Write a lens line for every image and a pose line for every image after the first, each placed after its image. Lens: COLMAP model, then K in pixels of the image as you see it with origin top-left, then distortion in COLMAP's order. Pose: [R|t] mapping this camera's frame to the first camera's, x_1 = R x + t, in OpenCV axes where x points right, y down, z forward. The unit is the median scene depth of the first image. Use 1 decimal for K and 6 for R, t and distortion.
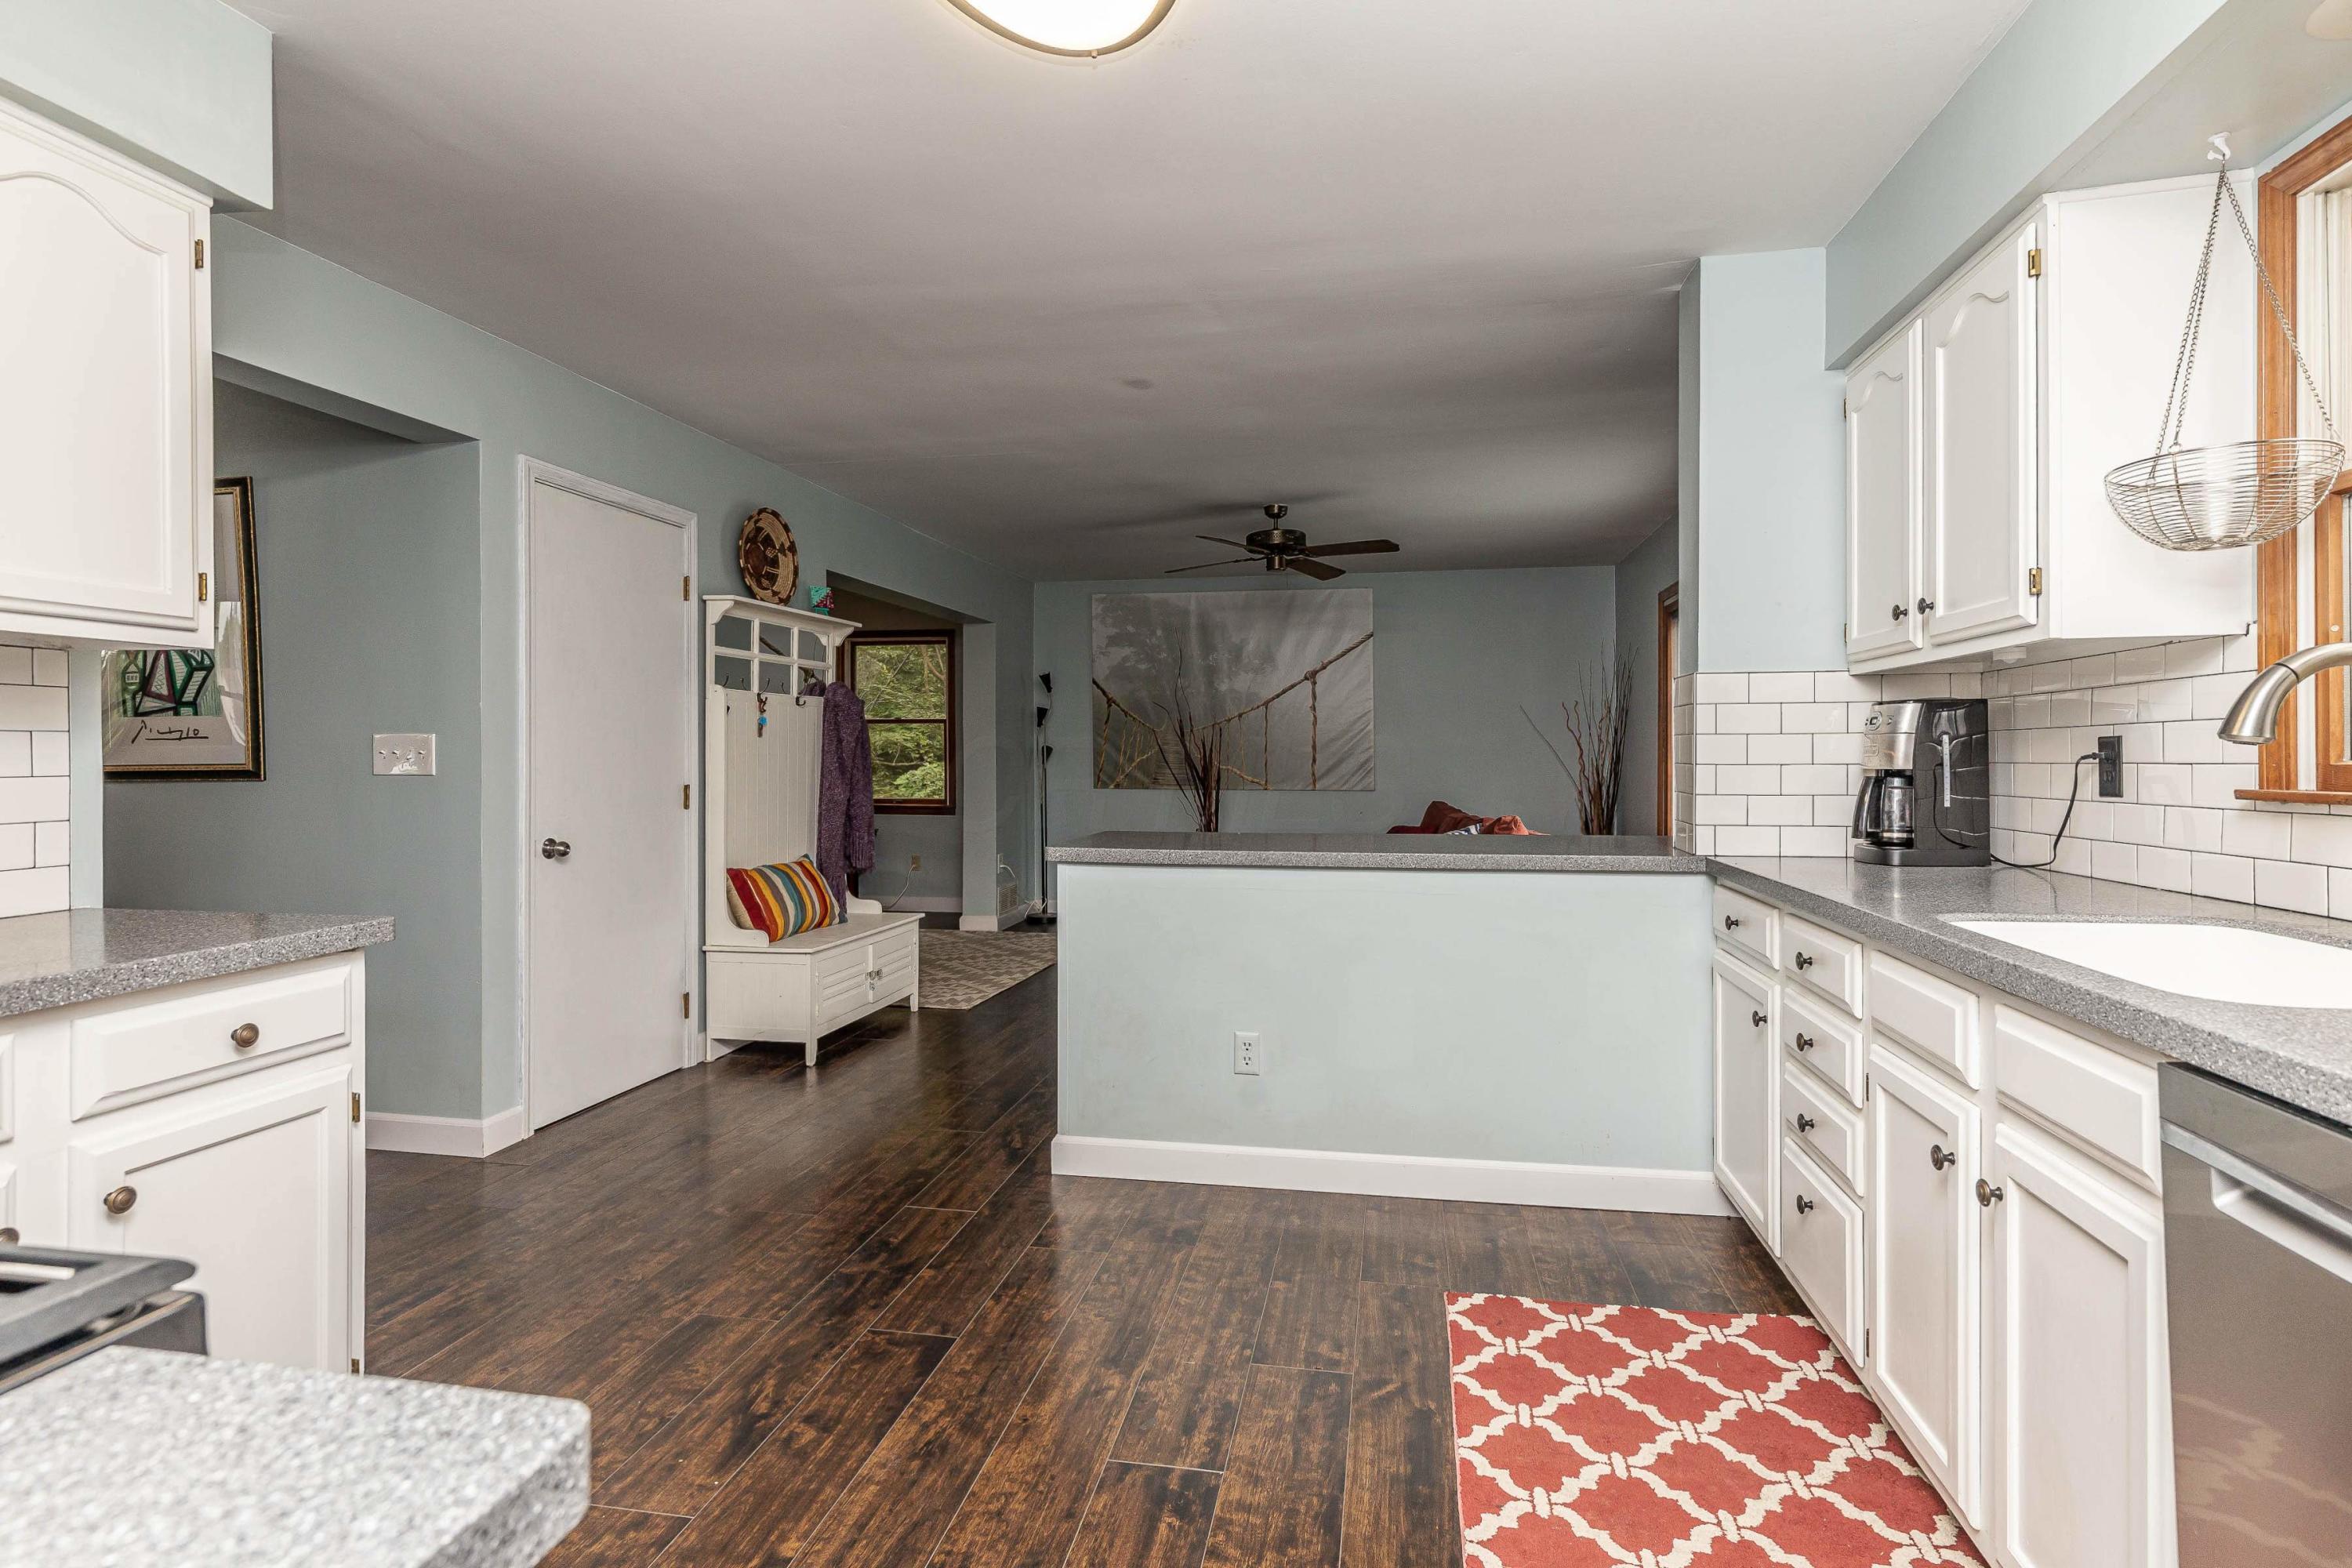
lens RADIAL K [[1113.2, 0, 1170.8], [0, 1113.2, 759.3], [0, 0, 1]] dist [-0.004702, -0.000383]
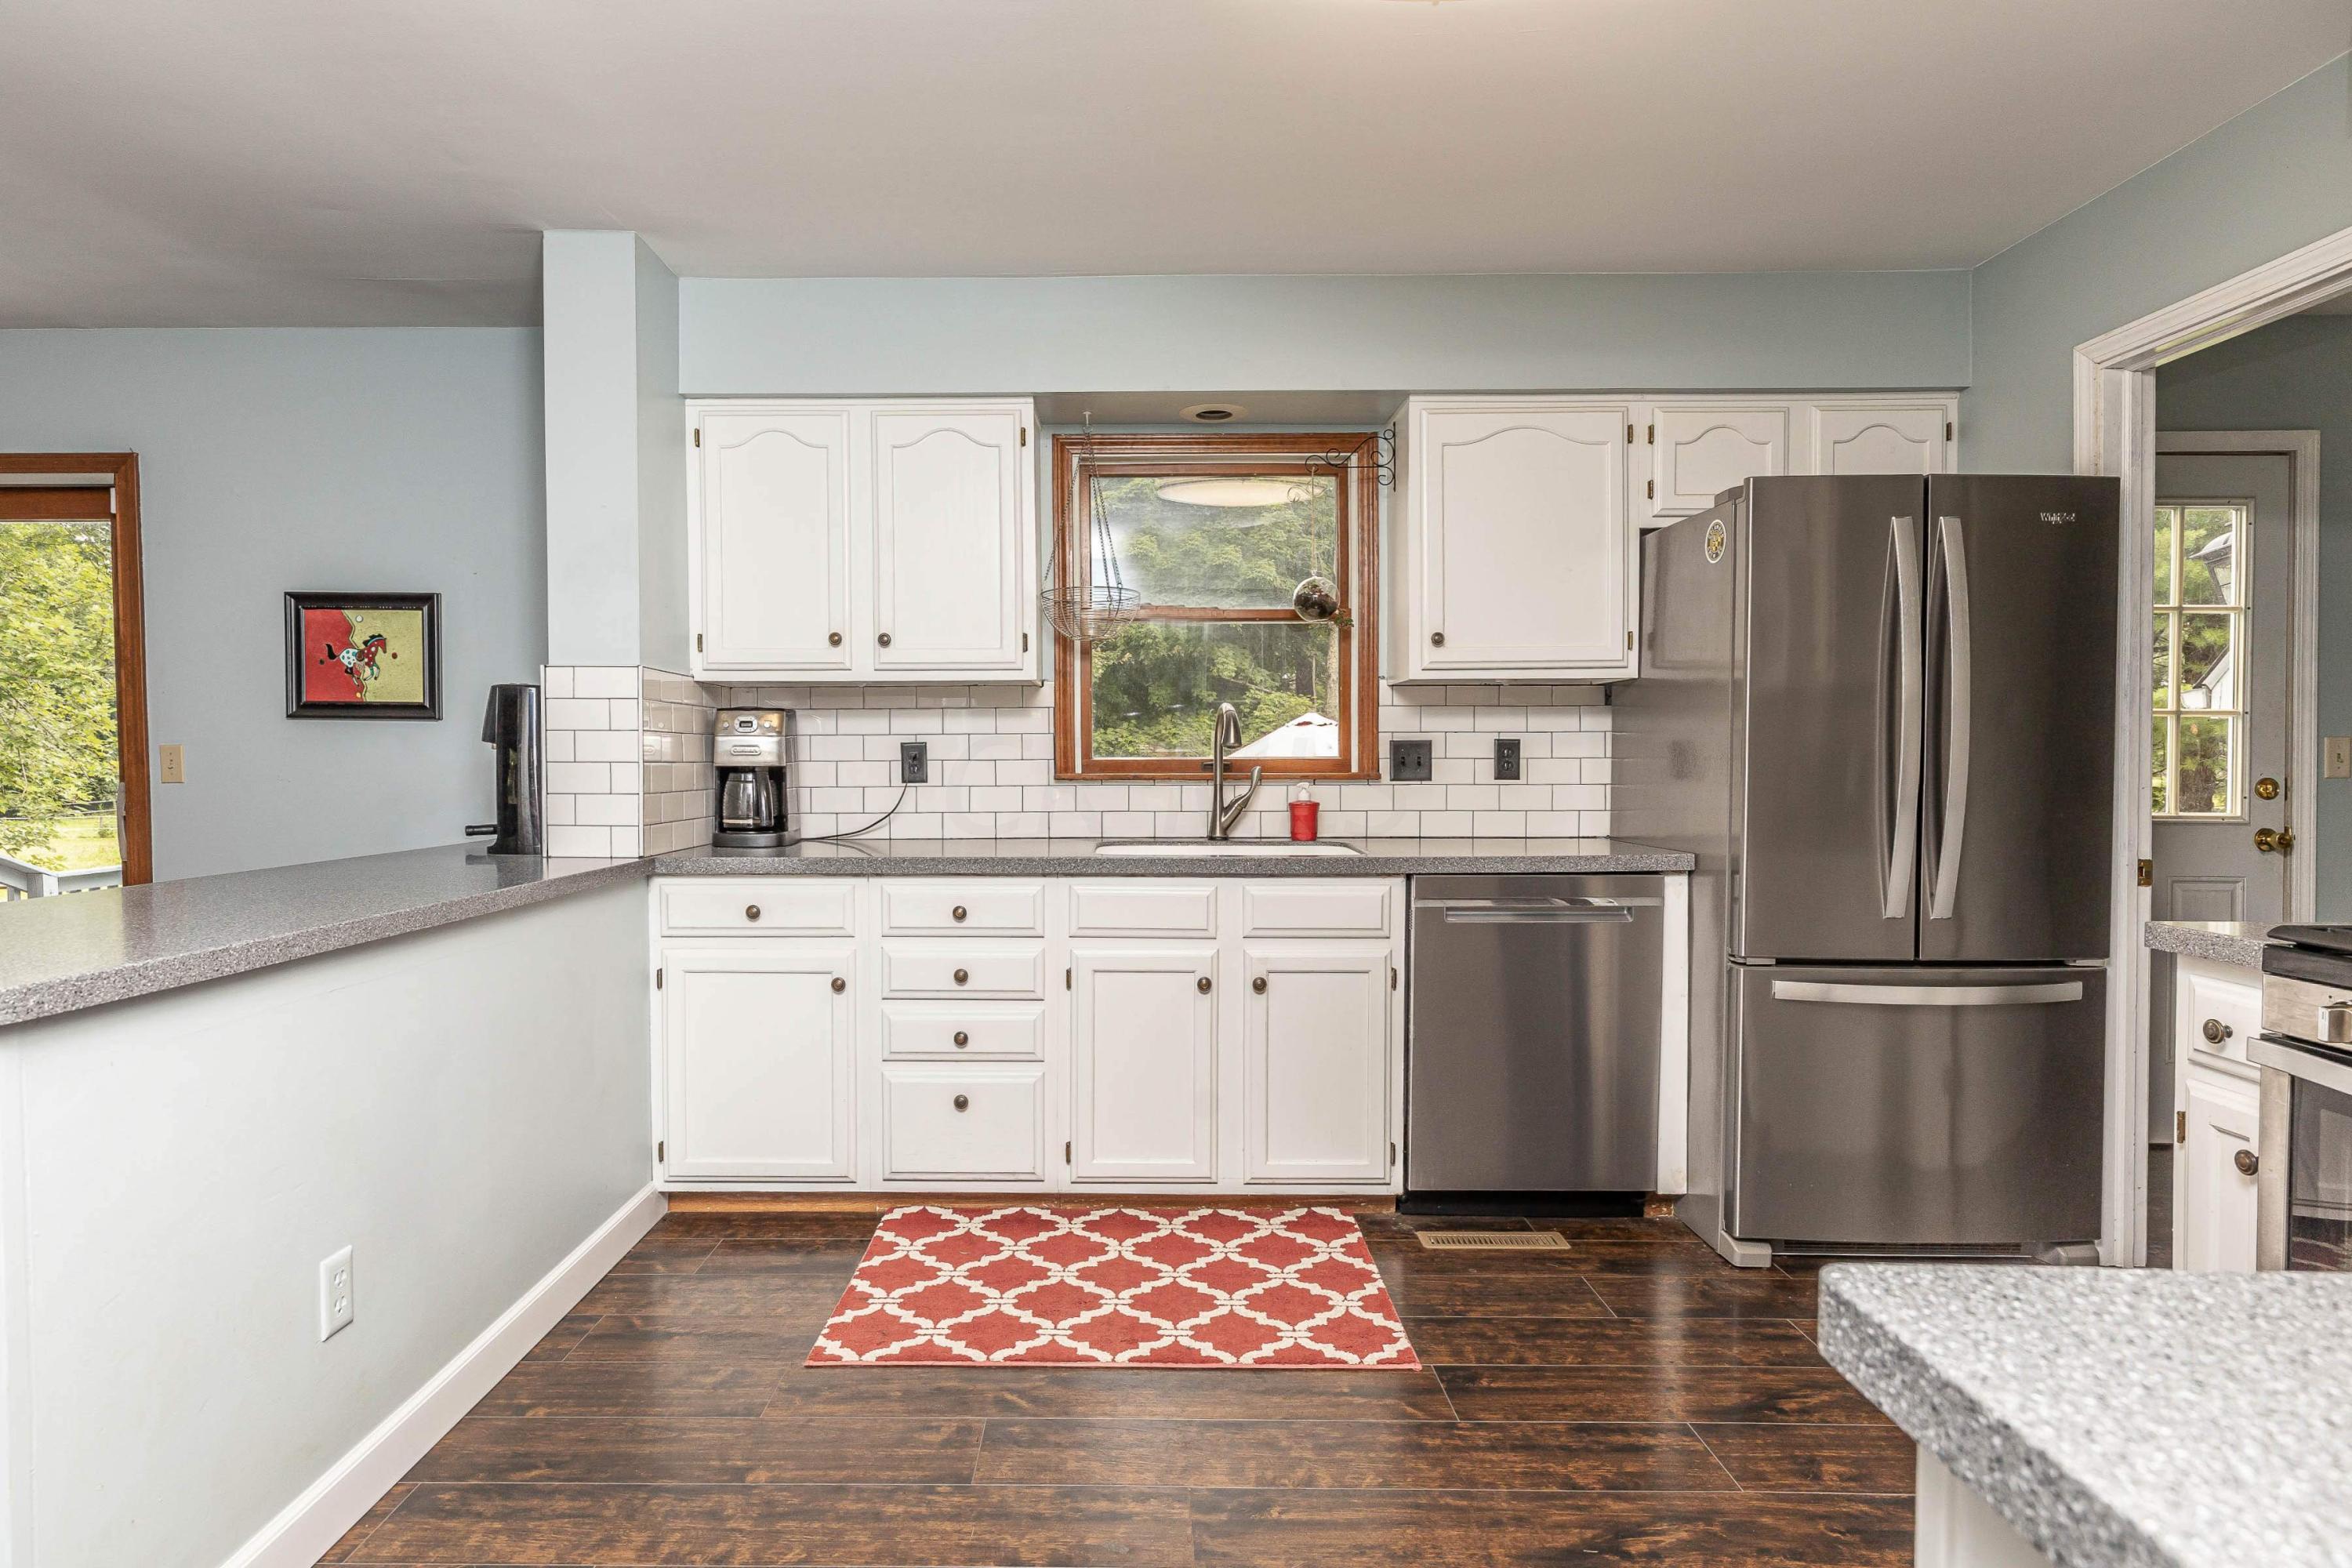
lens RADIAL K [[1113.2, 0, 1261.7], [0, 1113.2, 752.2], [0, 0, 1]] dist [-0.004702, -0.000383]
pose [[-0.175036, 0.000740, 0.984562, -0.786699], [0.010436, 0.999945, 0.001104, 0.023120], [-0.984507, 0.010468, -0.175034, 0.980676]]
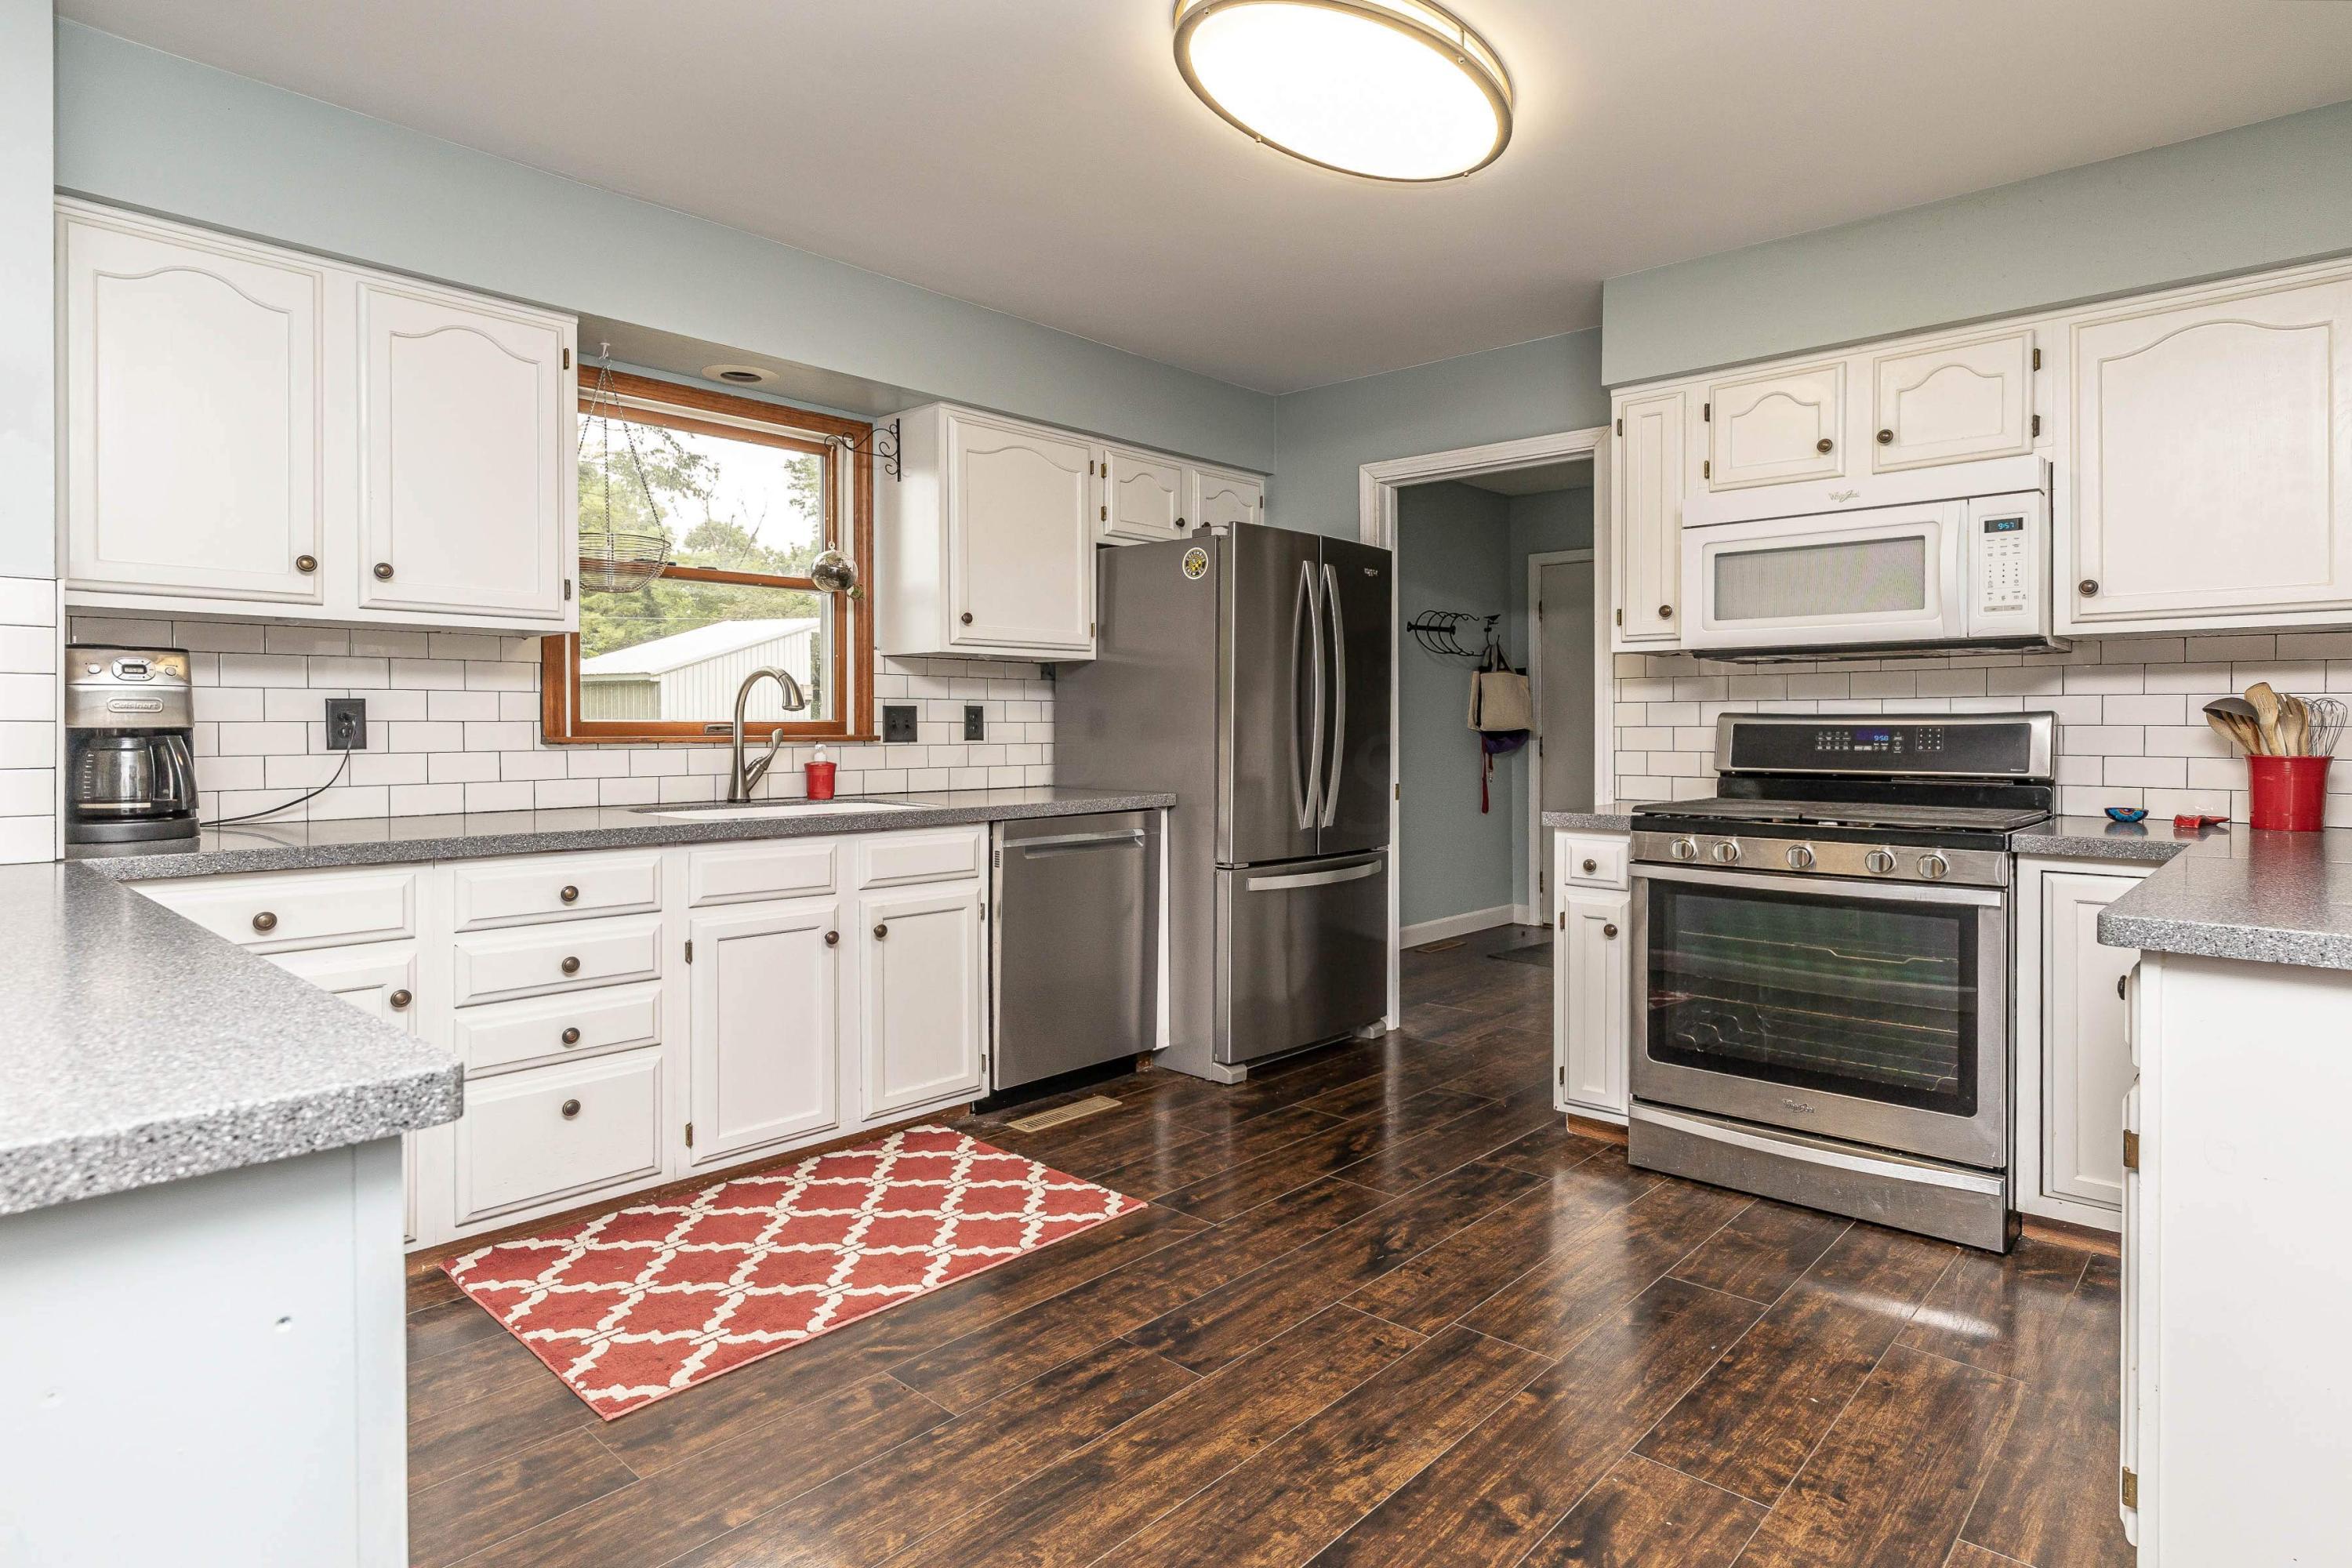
lens RADIAL K [[1014.6, 0, 1095.5], [0, 1014.6, 725.4], [0, 0, 1]] dist [-0.008358, 0.000553]
pose [[-0.768457, -0.003697, 0.639891, -0.509329], [0.002744, 0.999955, 0.009071, 0.027991], [-0.639896, 0.008727, -0.768412, 1.587789]]
